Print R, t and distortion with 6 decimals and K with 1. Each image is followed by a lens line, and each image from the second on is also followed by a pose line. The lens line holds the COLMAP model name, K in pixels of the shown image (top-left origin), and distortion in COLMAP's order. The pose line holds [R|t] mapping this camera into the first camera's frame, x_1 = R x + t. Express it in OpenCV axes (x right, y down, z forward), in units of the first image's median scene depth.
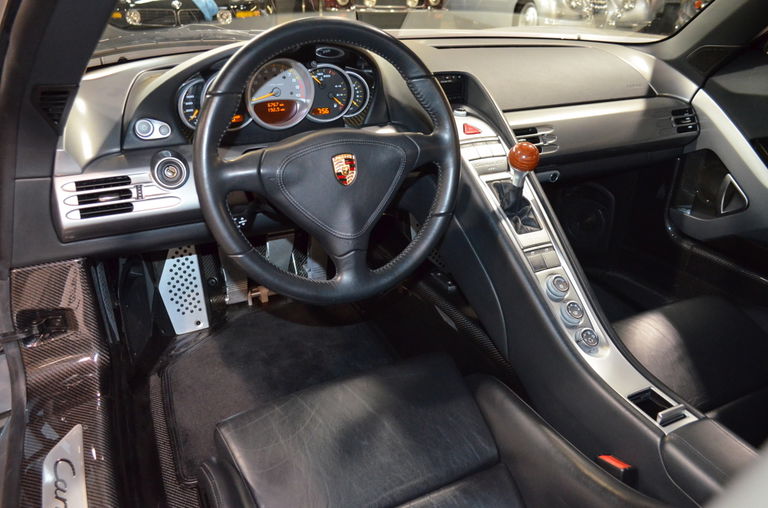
lens RADIAL K [[594.3, 0, 384.0], [0, 594.3, 254.0], [0, 0, 1]] dist [-0.002195, -0.005002]
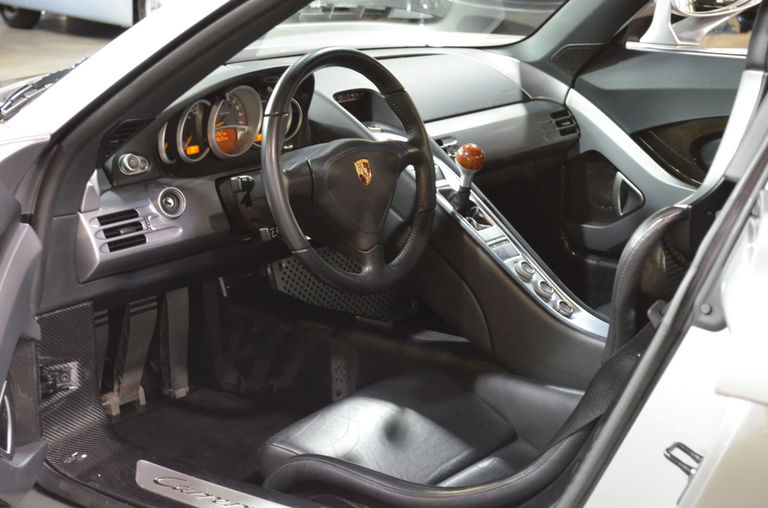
lens RADIAL K [[1372.4, 0, 384.0], [0, 1372.4, 254.0], [0, 0, 1]] dist [0.000982, 0.010434]
pose [[0.905495, -0.124442, 0.405702, -0.868146], [0.200242, 0.968204, -0.149944, 0.321506], [-0.374143, 0.217012, 0.901622, -1.052920]]
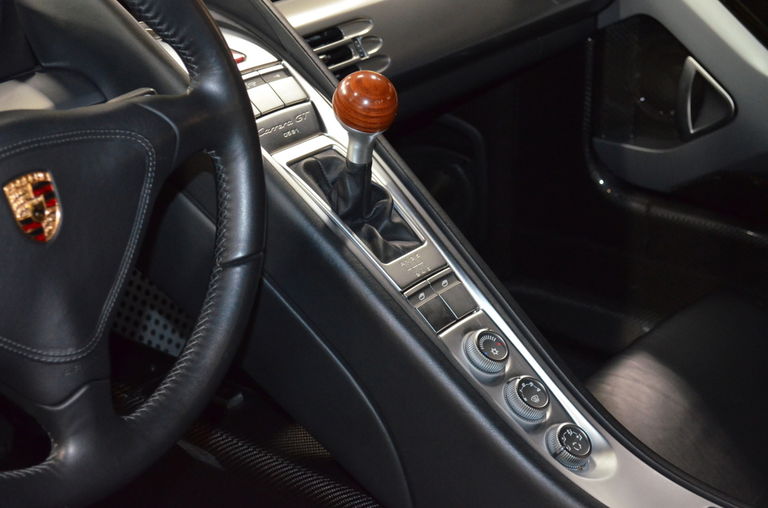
lens RADIAL K [[1373.0, 0, 384.0], [0, 1373.0, 254.0], [0, 0, 1]] dist [0.024515, 0.060493]
pose [[0.916376, -0.200274, 0.346620, -0.146164], [0.207245, 0.978137, 0.017254, -0.057103], [-0.342497, 0.056024, 0.937847, -0.024483]]
